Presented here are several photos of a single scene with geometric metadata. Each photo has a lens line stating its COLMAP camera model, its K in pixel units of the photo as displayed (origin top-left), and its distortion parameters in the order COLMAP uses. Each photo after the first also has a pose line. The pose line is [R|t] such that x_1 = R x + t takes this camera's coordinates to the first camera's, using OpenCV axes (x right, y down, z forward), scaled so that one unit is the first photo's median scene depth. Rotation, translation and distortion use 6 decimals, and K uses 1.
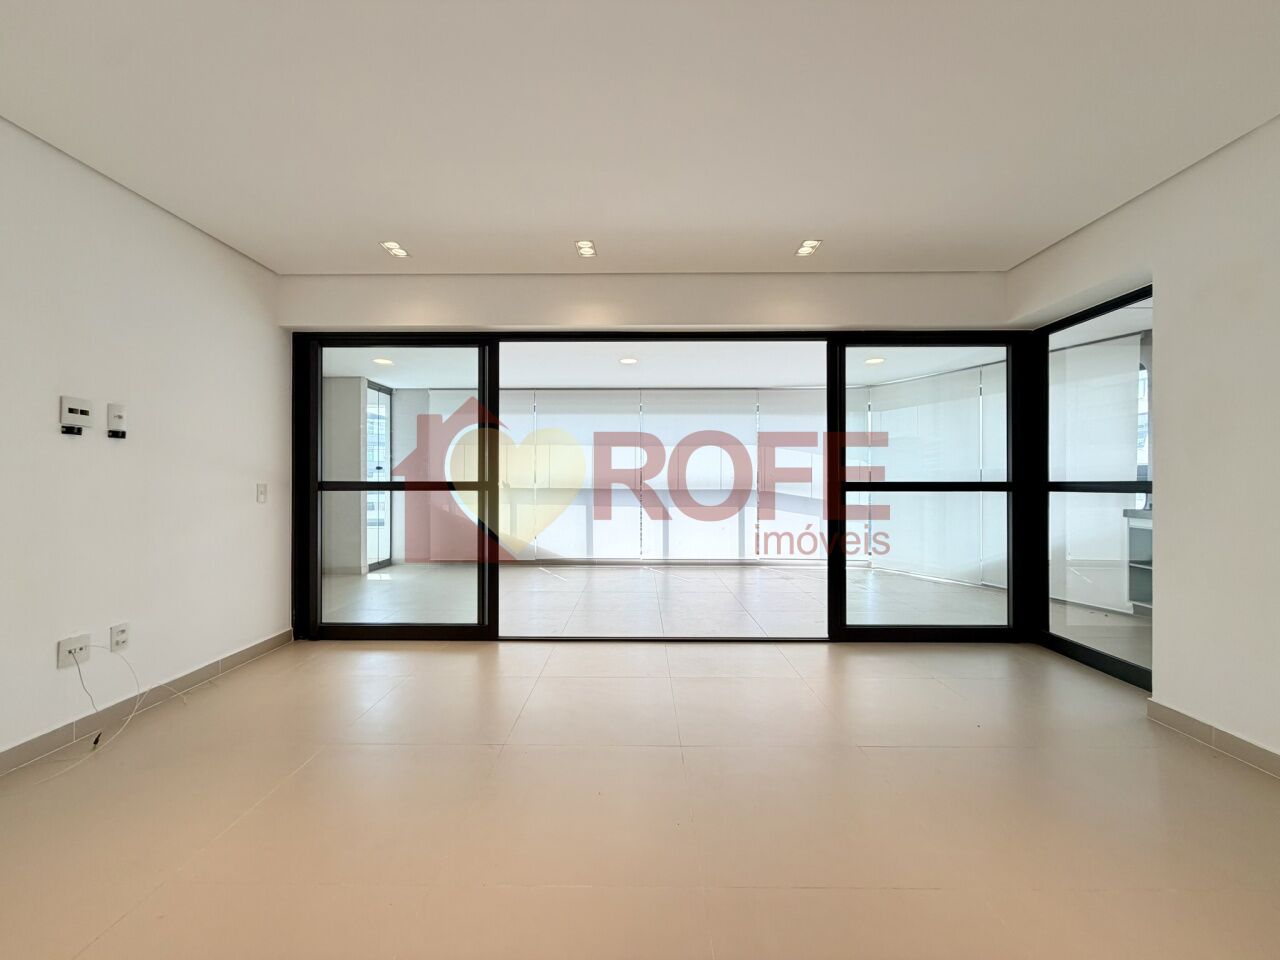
lens RADIAL K [[510.0, 0, 633.7], [0, 510.0, 482.2], [0, 0, 1]] dist [0.003862, -0.001075]
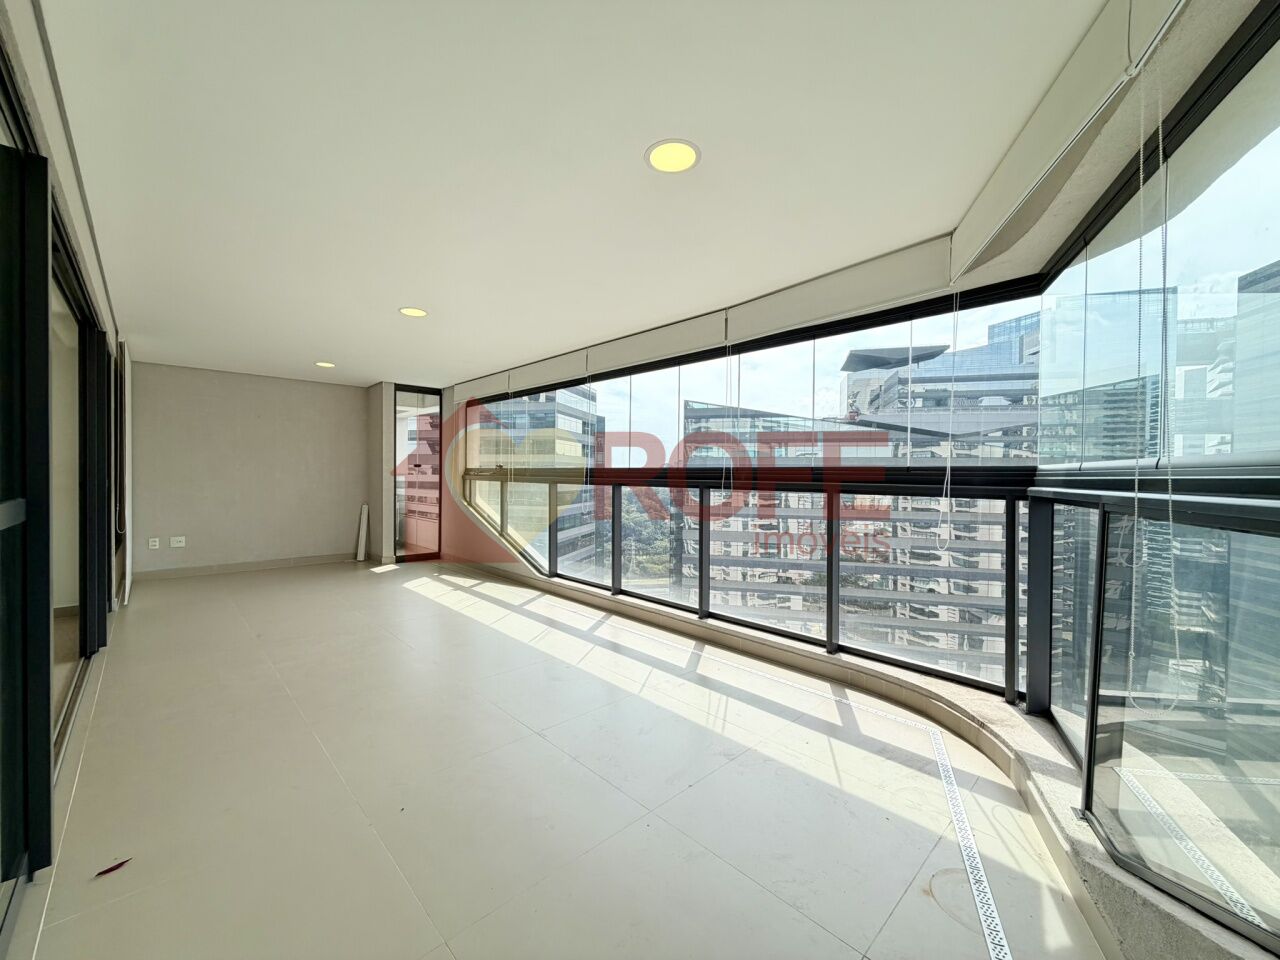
lens RADIAL K [[510.0, 0, 637.1], [0, 510.0, 481.4], [0, 0, 1]] dist [0.003862, -0.001075]
pose [[0.697677, 0.016914, -0.716212, 1.043542], [-0.010540, 0.999855, 0.013346, -0.025440], [0.716335, -0.001763, 0.697755, 1.062099]]
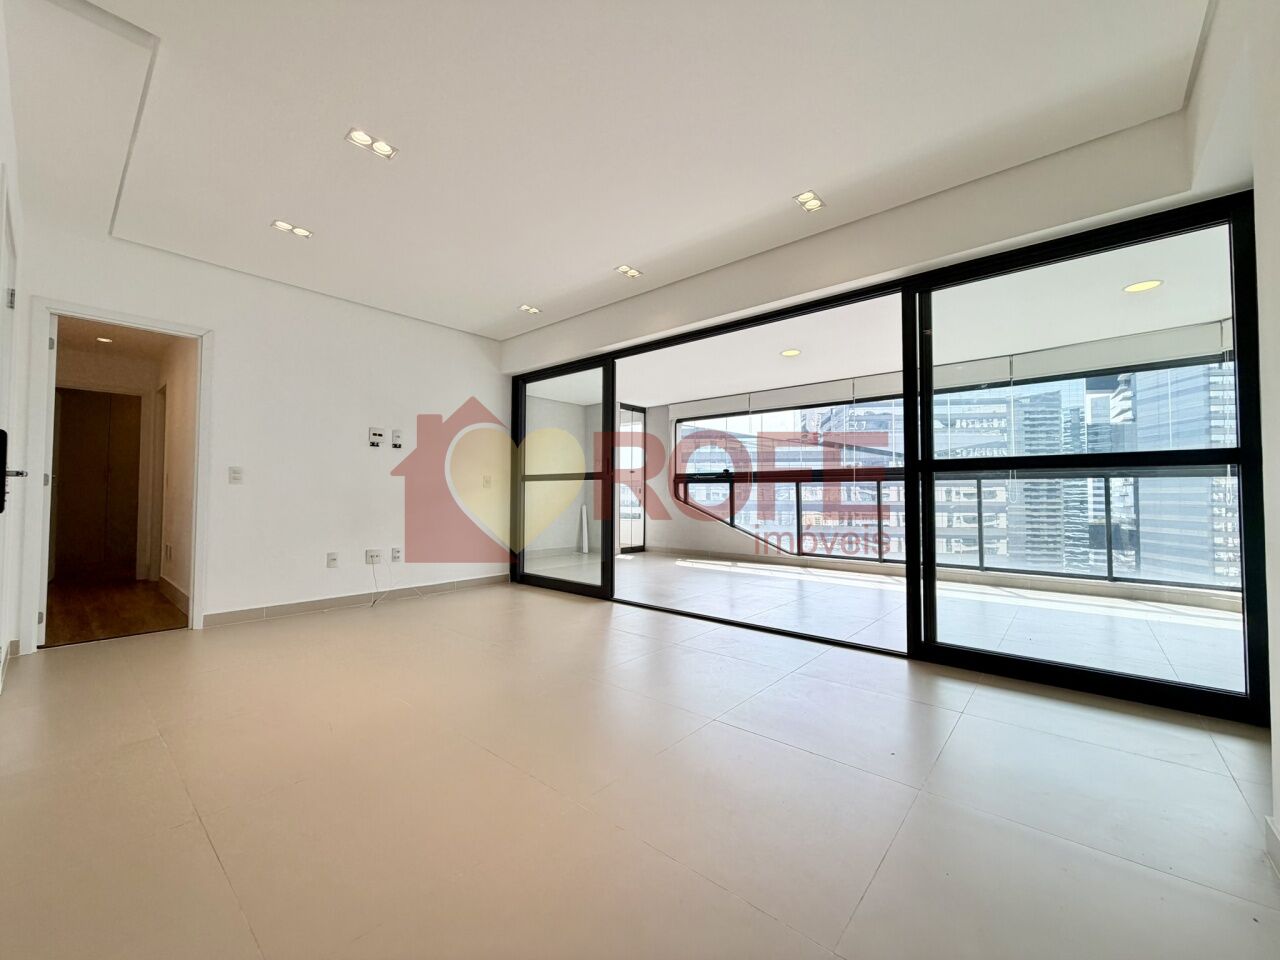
lens RADIAL K [[510.0, 0, 634.2], [0, 510.0, 481.4], [0, 0, 1]] dist [0.003862, -0.001075]
pose [[0.761147, -0.014065, -0.648427, 0.572897], [-0.005031, 0.999607, -0.027588, 0.055406], [0.648560, 0.024261, 0.760776, 0.093371]]
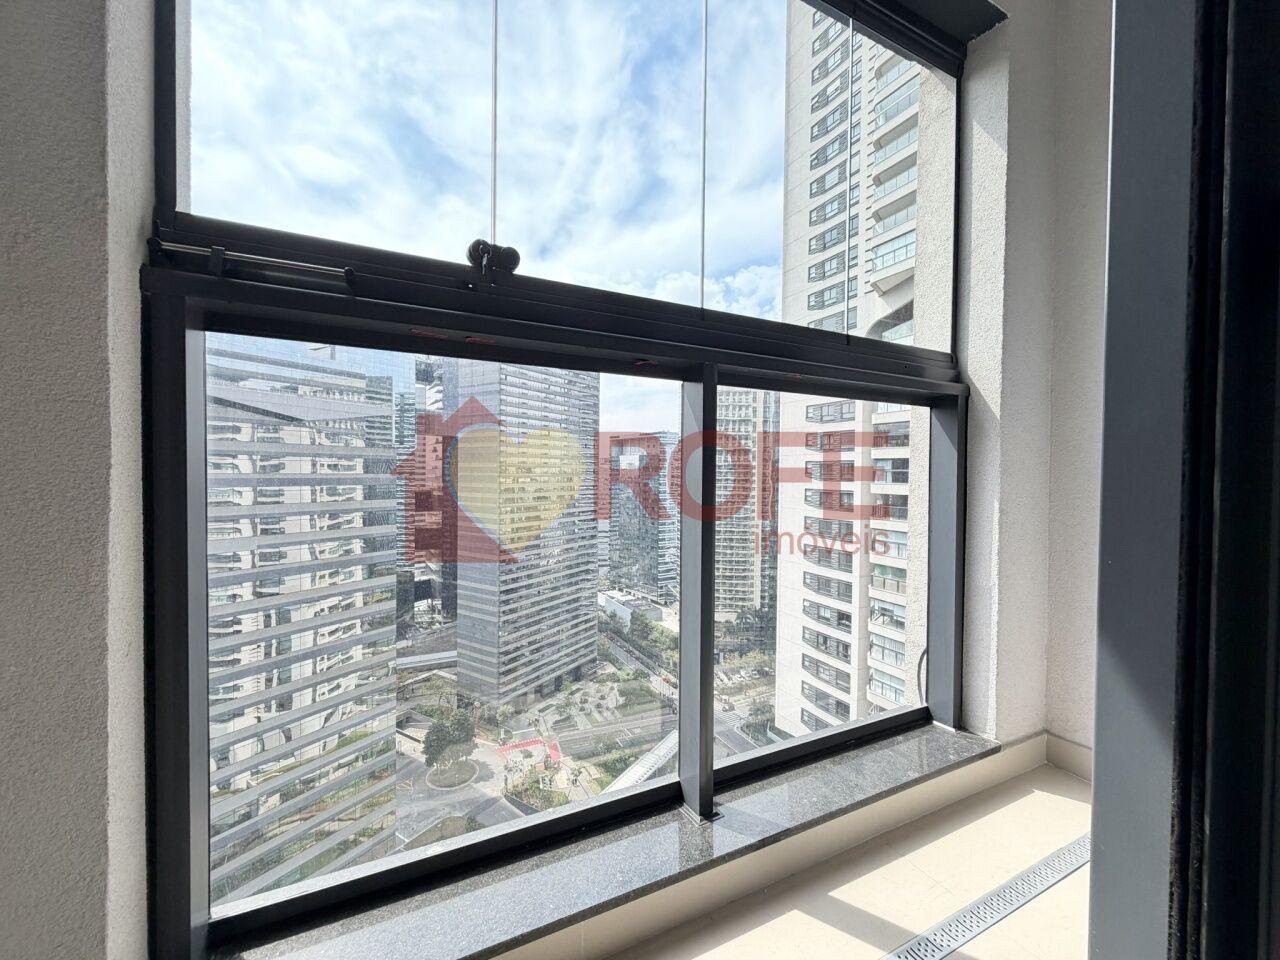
lens RADIAL K [[510.0, 0, 635.1], [0, 510.0, 480.2], [0, 0, 1]] dist [0.003862, -0.001075]
pose [[0.889854, 0.001115, 0.456244, -1.771013], [-0.009448, 0.999828, 0.015983, 0.049003], [-0.456148, -0.018533, 0.889711, 1.554222]]
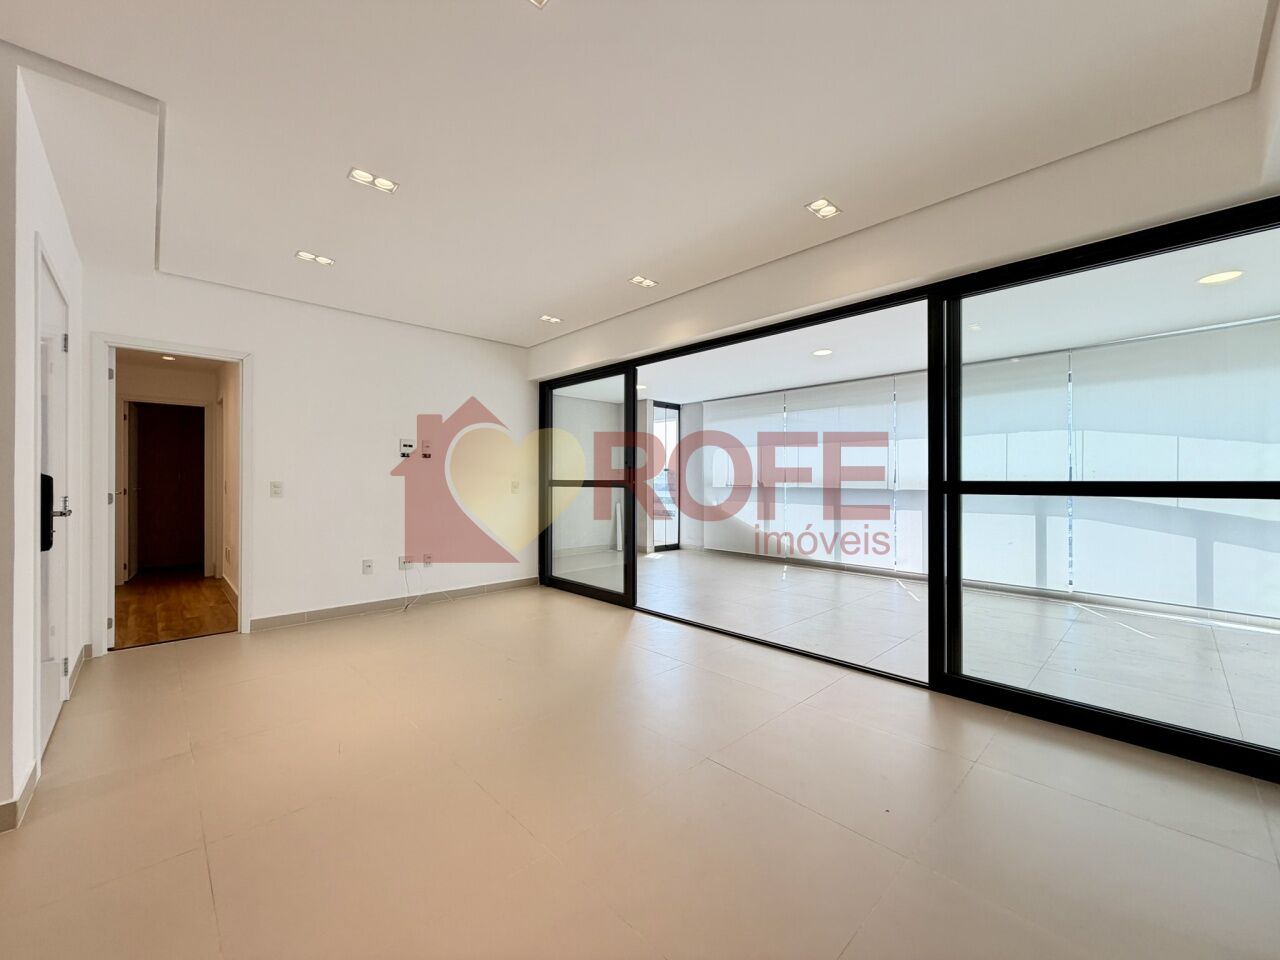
lens RADIAL K [[510.0, 0, 633.9], [0, 510.0, 481.4], [0, 0, 1]] dist [0.003862, -0.001075]
pose [[0.696371, 0.002294, -0.717678, 0.614198], [-0.002519, 0.999997, 0.000752, 0.000163], [0.717678, 0.001284, 0.696374, 0.141393]]
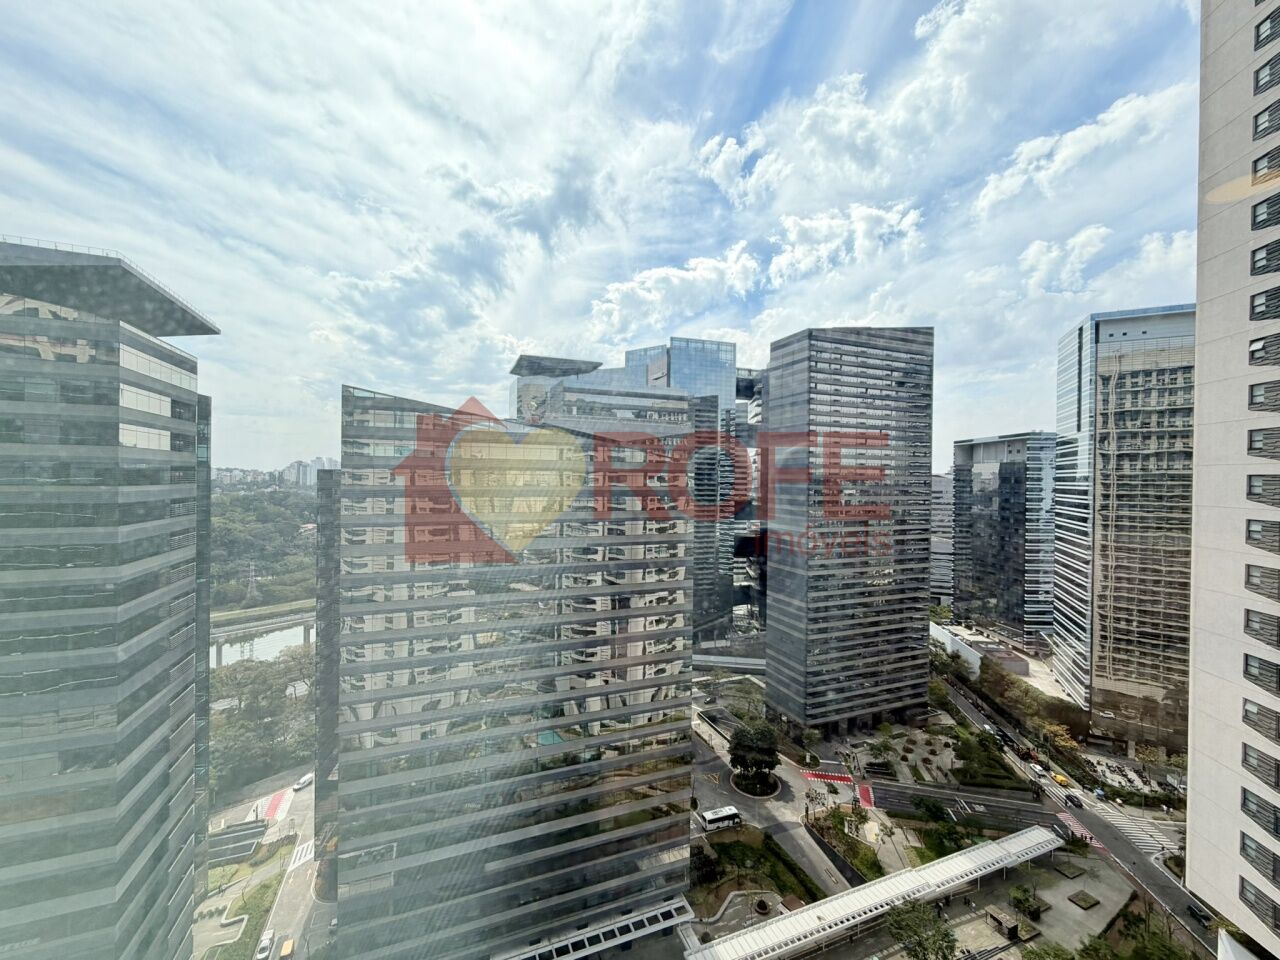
lens RADIAL K [[510.0, 0, 636.3], [0, 510.0, 480.9], [0, 0, 1]] dist [0.003862, -0.001075]
pose [[0.988414, 0.011920, -0.151315, -0.364336], [-0.011274, 0.999923, 0.005124, -0.096054], [0.151365, -0.003359, 0.988472, 1.765377]]
